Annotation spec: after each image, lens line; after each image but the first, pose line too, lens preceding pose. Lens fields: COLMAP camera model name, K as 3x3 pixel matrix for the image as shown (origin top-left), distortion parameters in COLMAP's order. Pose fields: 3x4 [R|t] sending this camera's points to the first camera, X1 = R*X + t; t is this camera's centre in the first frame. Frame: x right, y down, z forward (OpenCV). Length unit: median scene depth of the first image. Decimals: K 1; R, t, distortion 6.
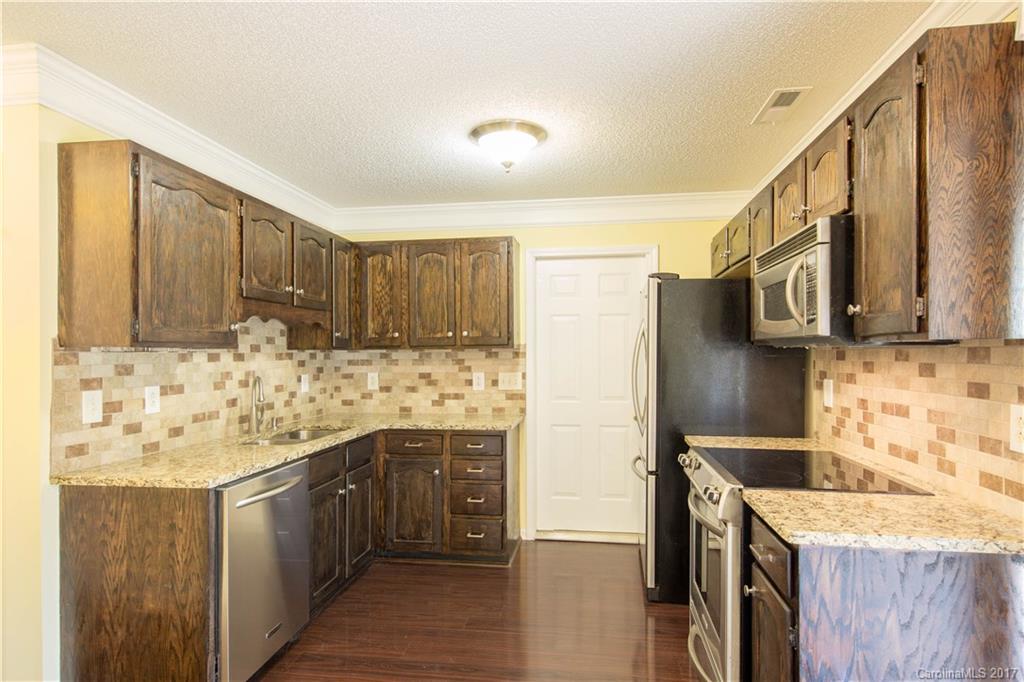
lens RADIAL K [[534.2, 0, 522.9], [0, 534.2, 348.7], [0, 0, 1]] dist [0.014284, -0.003166]
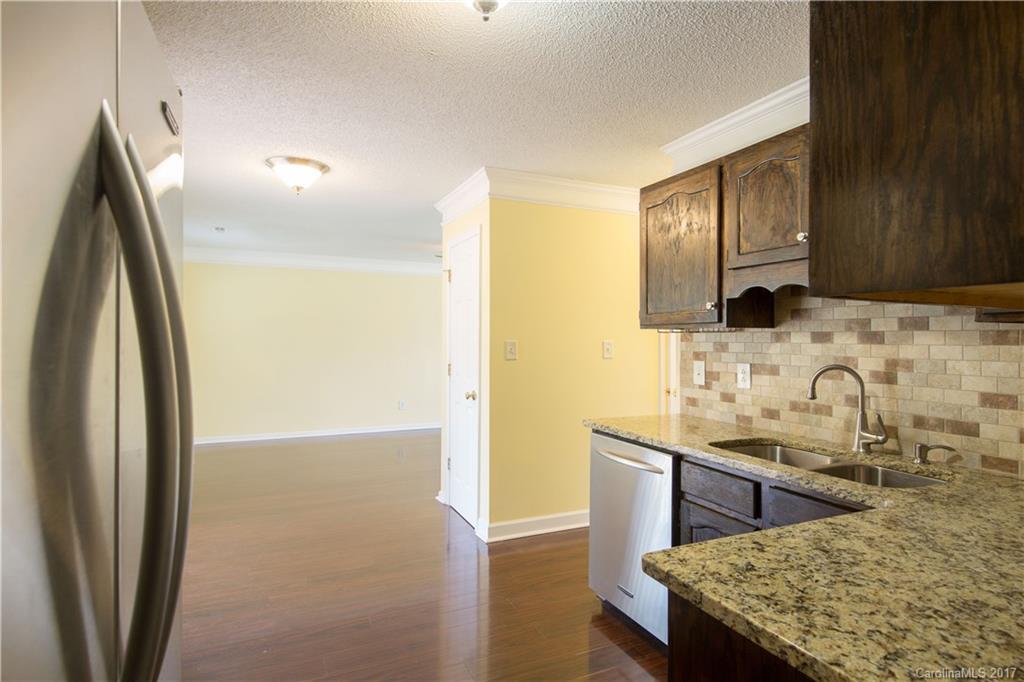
lens RADIAL K [[534.2, 0, 512.2], [0, 534.2, 339.1], [0, 0, 1]] dist [0.014284, -0.003166]
pose [[-0.838727, 0.001477, -0.544550, 0.299454], [0.003794, 0.999988, -0.003132, 0.023153], [0.544539, -0.004693, -0.838723, 1.708734]]
